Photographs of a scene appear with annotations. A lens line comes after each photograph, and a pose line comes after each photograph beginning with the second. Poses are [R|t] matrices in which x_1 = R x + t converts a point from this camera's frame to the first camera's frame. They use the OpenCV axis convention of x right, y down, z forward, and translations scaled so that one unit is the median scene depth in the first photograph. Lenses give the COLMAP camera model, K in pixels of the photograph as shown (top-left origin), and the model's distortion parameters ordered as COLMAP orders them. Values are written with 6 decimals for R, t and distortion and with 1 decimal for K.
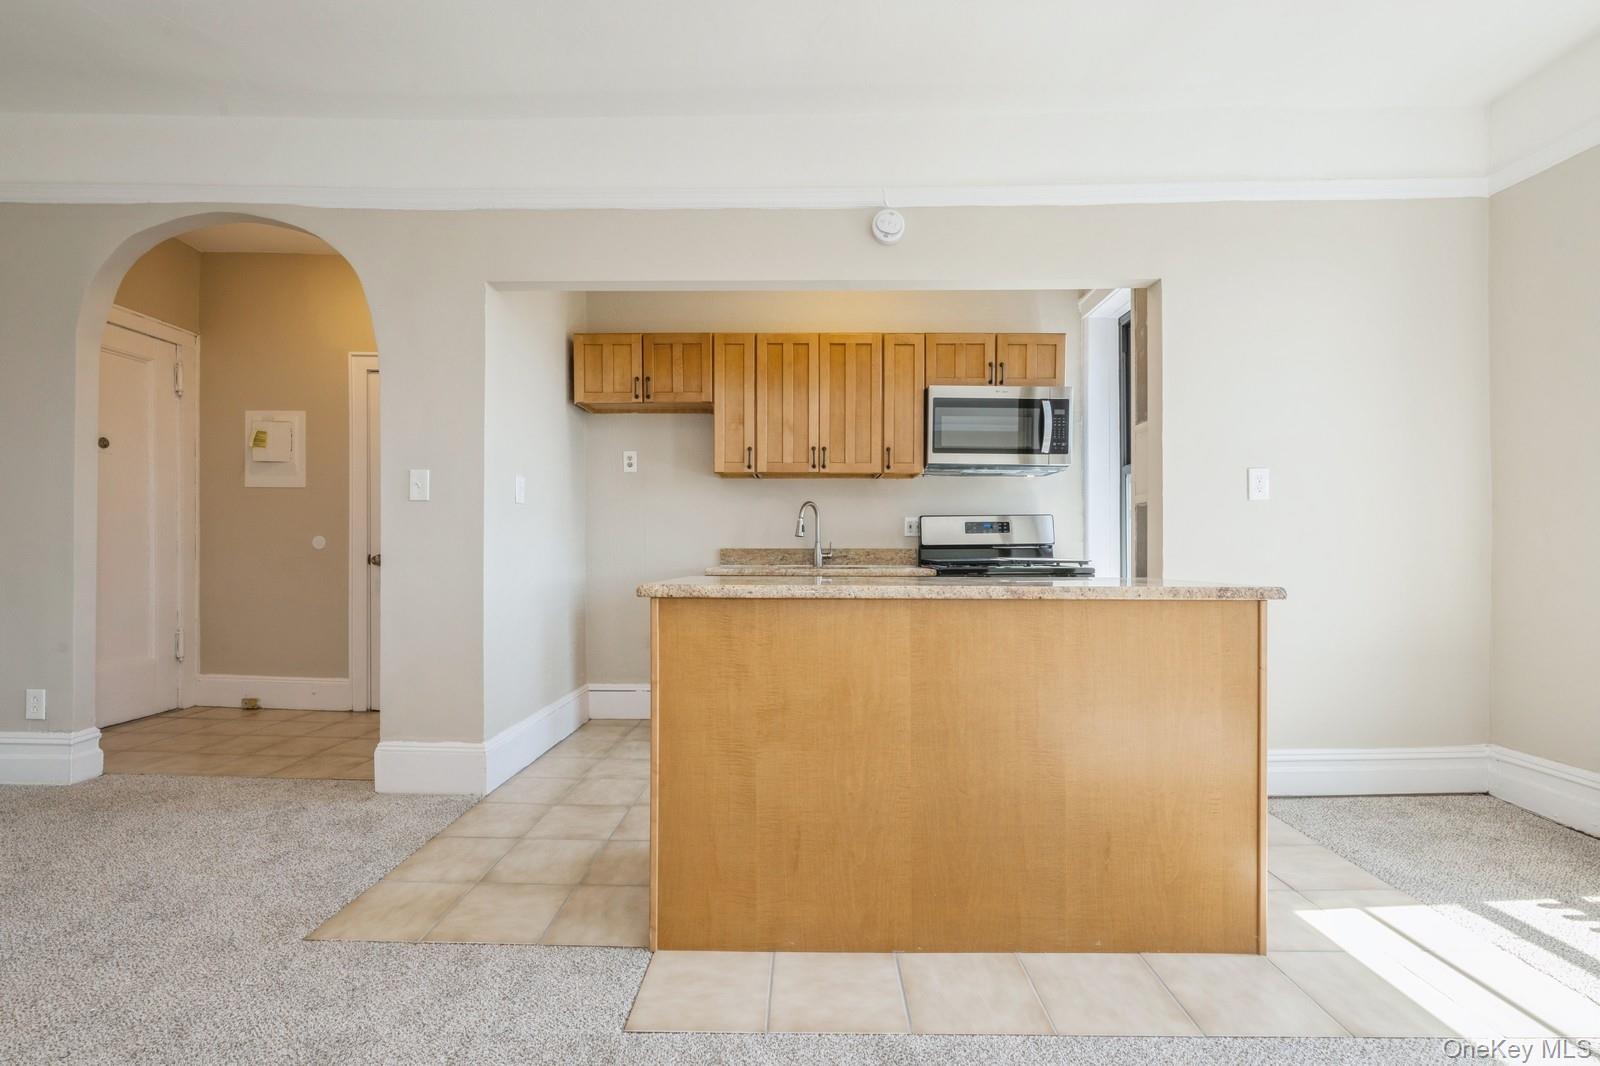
lens RADIAL K [[682.3, 0, 800.0], [0, 682.3, 546.0], [0, 0, 1]] dist [-0.002204, 0.000157]
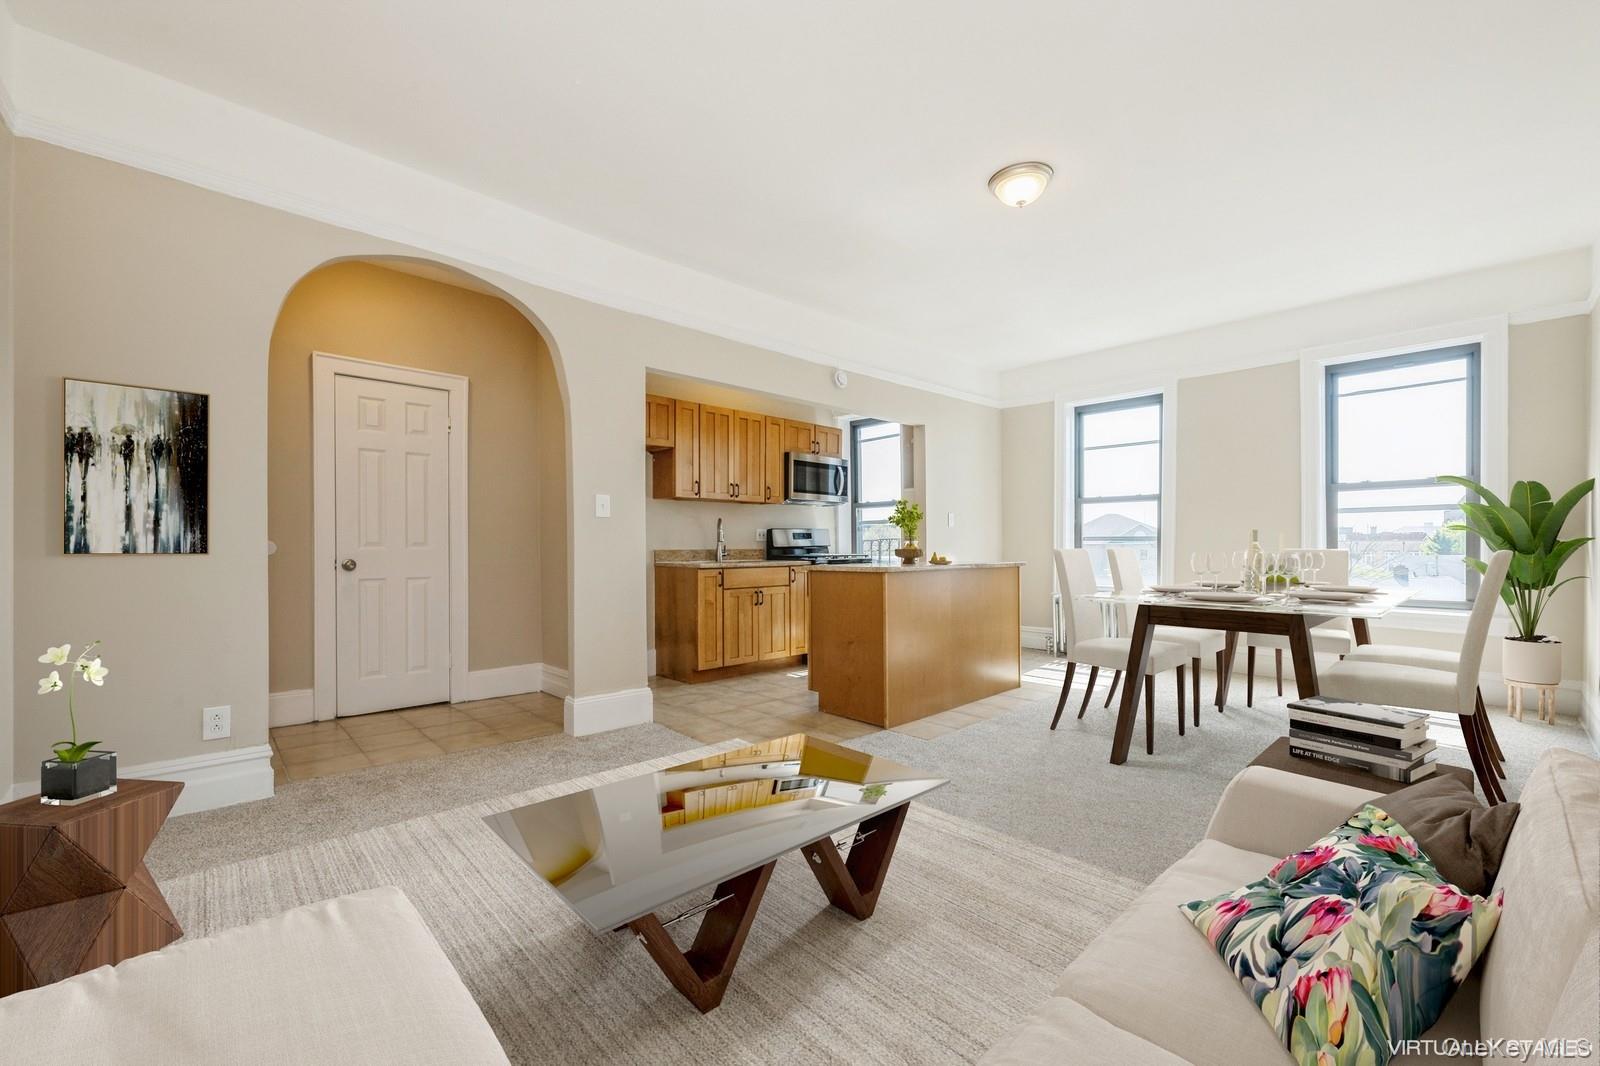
lens RADIAL K [[631.5, 0, 810.5], [0, 631.5, 542.3], [0, 0, 1]] dist [0.002951, 0.000718]
pose [[0.715044, 0.000114, 0.699080, -0.848752], [0.001674, 0.999997, -0.001875, -0.009252], [-0.699078, 0.002511, 0.715041, -0.143150]]
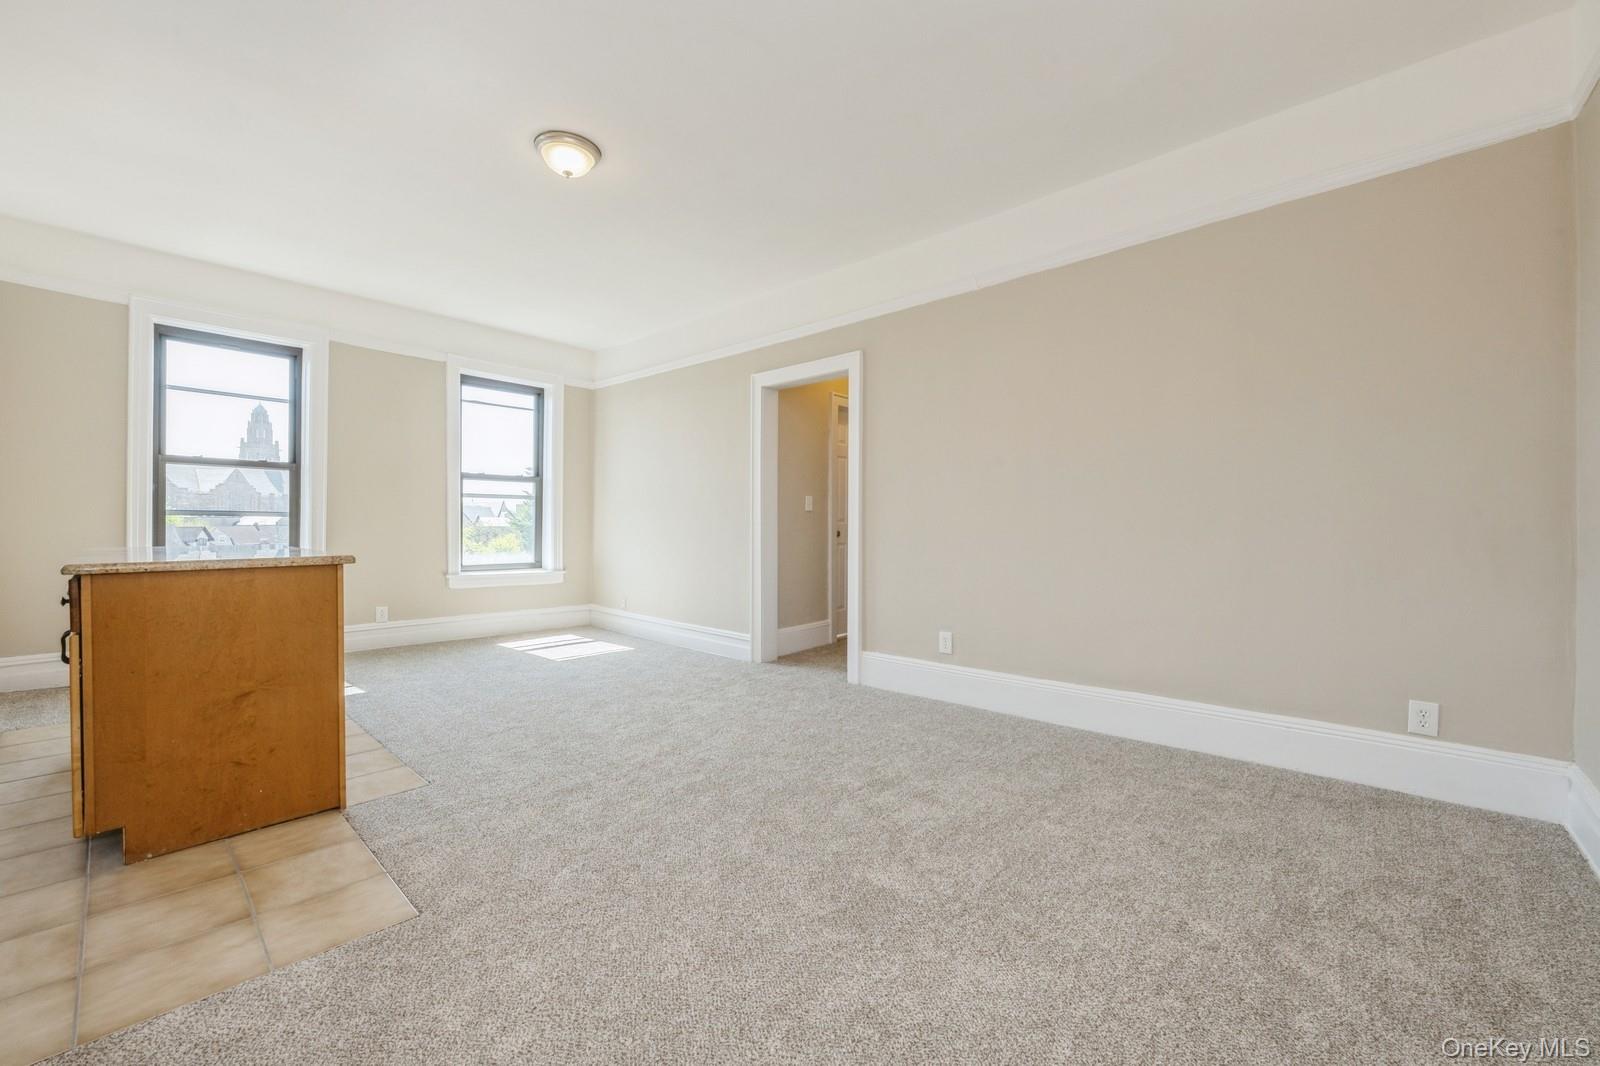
lens RADIAL K [[631.5, 0, 798.8], [0, 631.5, 530.0], [0, 0, 1]] dist [0.002951, 0.000718]
pose [[-0.745033, -0.010785, 0.666941, -0.839107], [-0.006791, 0.999940, 0.008584, -0.007491], [-0.666993, 0.001866, -0.745061, 0.624121]]
